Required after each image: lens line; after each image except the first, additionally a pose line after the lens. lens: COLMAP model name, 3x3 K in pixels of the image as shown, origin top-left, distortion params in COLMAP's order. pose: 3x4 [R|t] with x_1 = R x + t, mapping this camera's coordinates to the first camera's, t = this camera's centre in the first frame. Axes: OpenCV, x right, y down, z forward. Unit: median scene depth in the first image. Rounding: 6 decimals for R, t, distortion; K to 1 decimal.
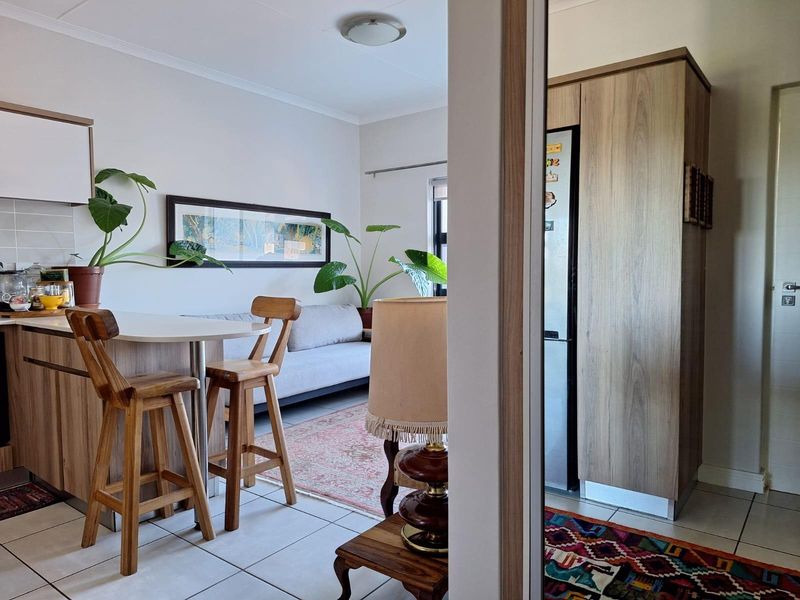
lens RADIAL K [[562.5, 0, 391.3], [0, 562.5, 304.9], [0, 0, 1]] dist [0.066323, -0.081038]
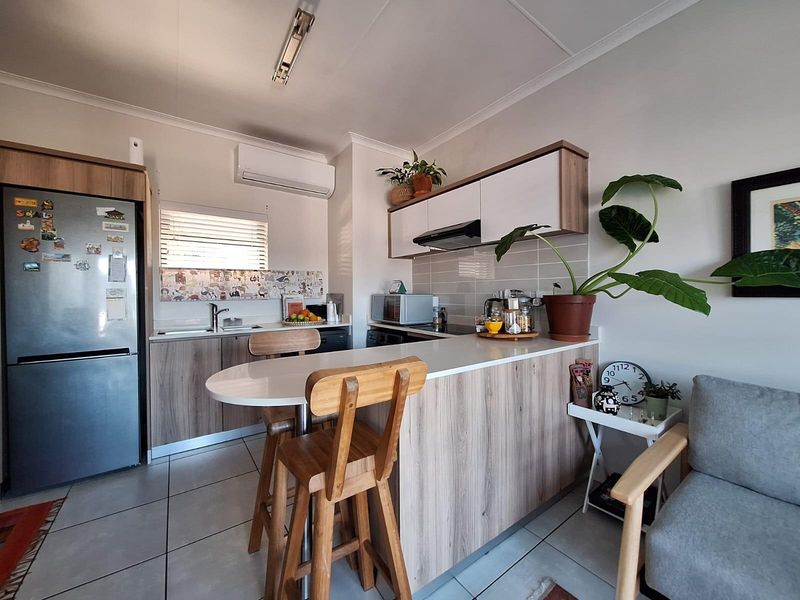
lens RADIAL K [[319.8, 0, 398.6], [0, 319.8, 298.0], [0, 0, 1]] dist [-0.000645, -0.000841]
pose [[-0.292768, 0.016723, -0.956037, 0.072120], [-0.059597, 0.997584, 0.035700, -0.079792], [0.954325, 0.067429, -0.291064, 1.069029]]
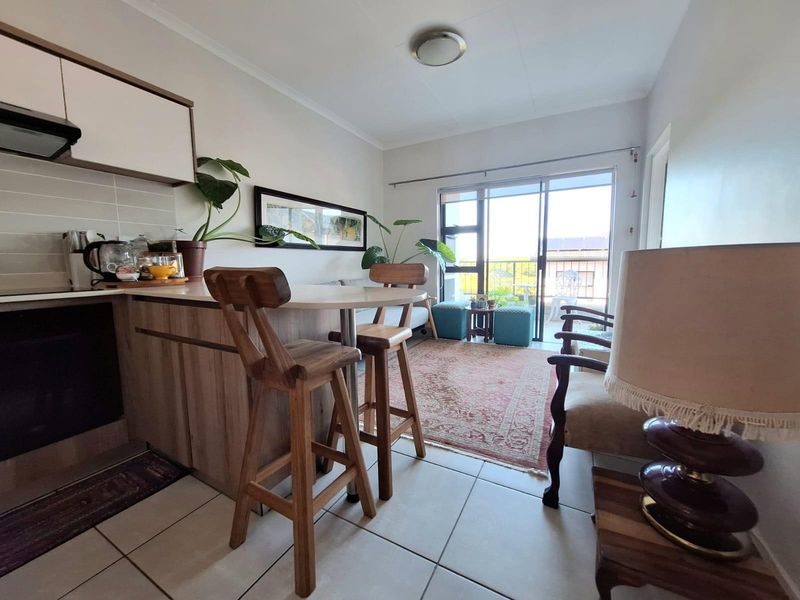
lens RADIAL K [[319.8, 0, 400.9], [0, 319.8, 296.6], [0, 0, 1]] dist [-0.000645, -0.000841]
pose [[0.987175, -0.019691, 0.158420, -0.285064], [0.013168, 0.999026, 0.042122, 0.021494], [-0.159095, -0.039495, 0.986473, 0.394468]]
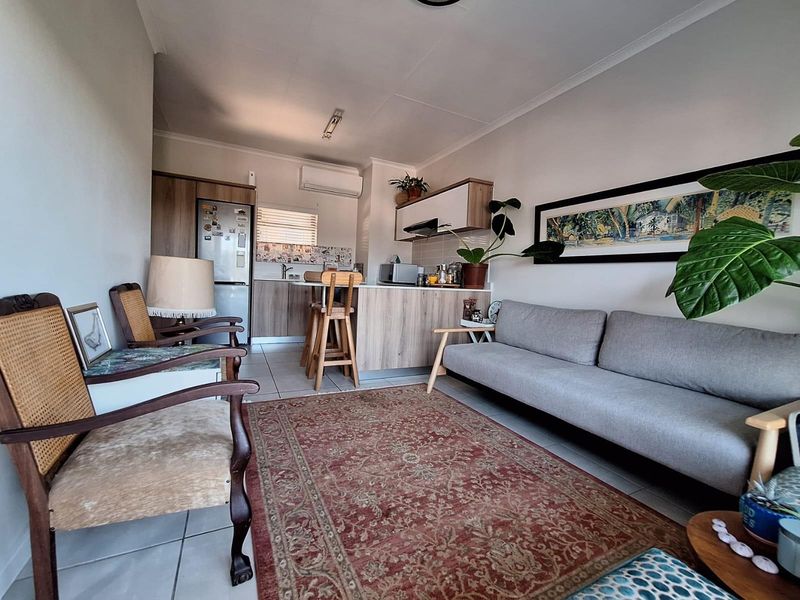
lens RADIAL K [[332.7, 0, 397.1], [0, 332.7, 302.9], [0, 0, 1]] dist [-0.027381, -0.000174]
pose [[-0.442377, 0.043255, -0.895785, 0.561228], [-0.107961, 0.989004, 0.101072, -0.033090], [0.890307, 0.141422, -0.432843, 1.507405]]
